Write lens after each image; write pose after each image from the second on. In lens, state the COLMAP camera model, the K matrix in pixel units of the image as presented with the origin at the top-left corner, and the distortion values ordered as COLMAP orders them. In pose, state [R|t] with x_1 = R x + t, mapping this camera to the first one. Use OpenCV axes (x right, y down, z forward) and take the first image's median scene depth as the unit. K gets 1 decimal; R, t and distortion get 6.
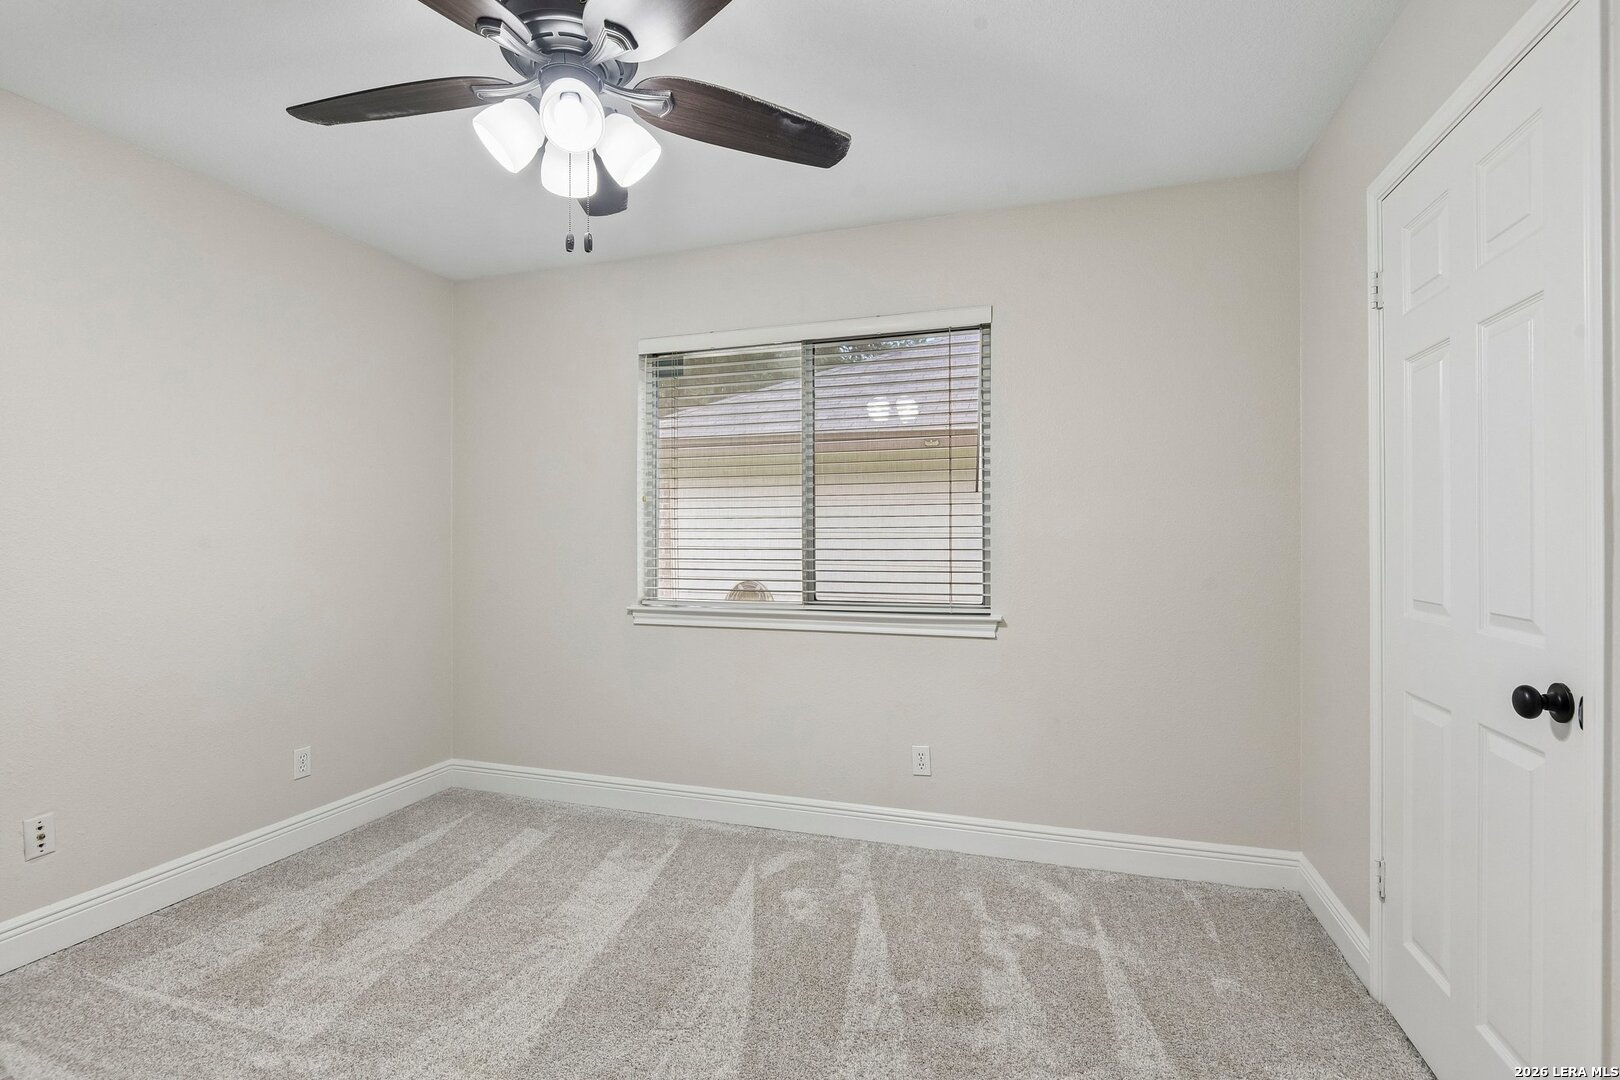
lens RADIAL K [[755.7, 0, 807.5], [0, 755.7, 535.5], [0, 0, 1]] dist [-0.017268, -0.004078]
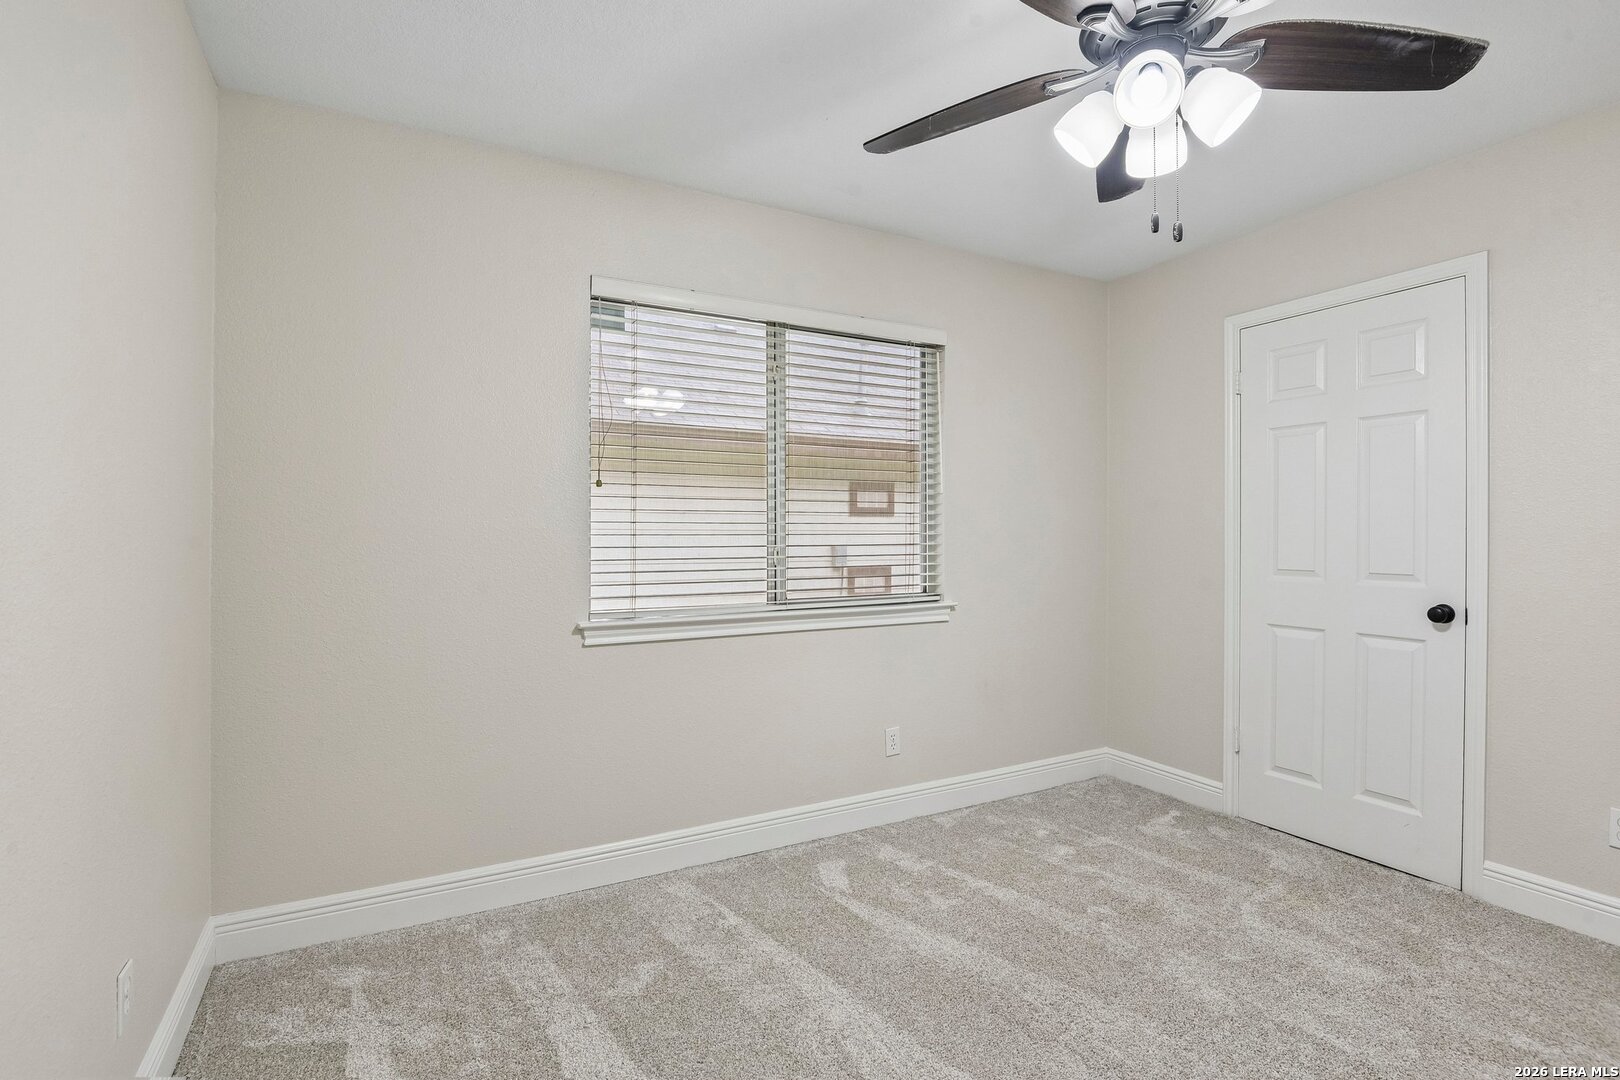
lens RADIAL K [[755.7, 0, 776.5], [0, 755.7, 537.8], [0, 0, 1]] dist [-0.017268, -0.004078]
pose [[0.696768, -0.003872, 0.717286, -0.757069], [-0.001574, 0.999975, 0.006927, 0.001638], [-0.717295, -0.005956, 0.696745, 0.386818]]
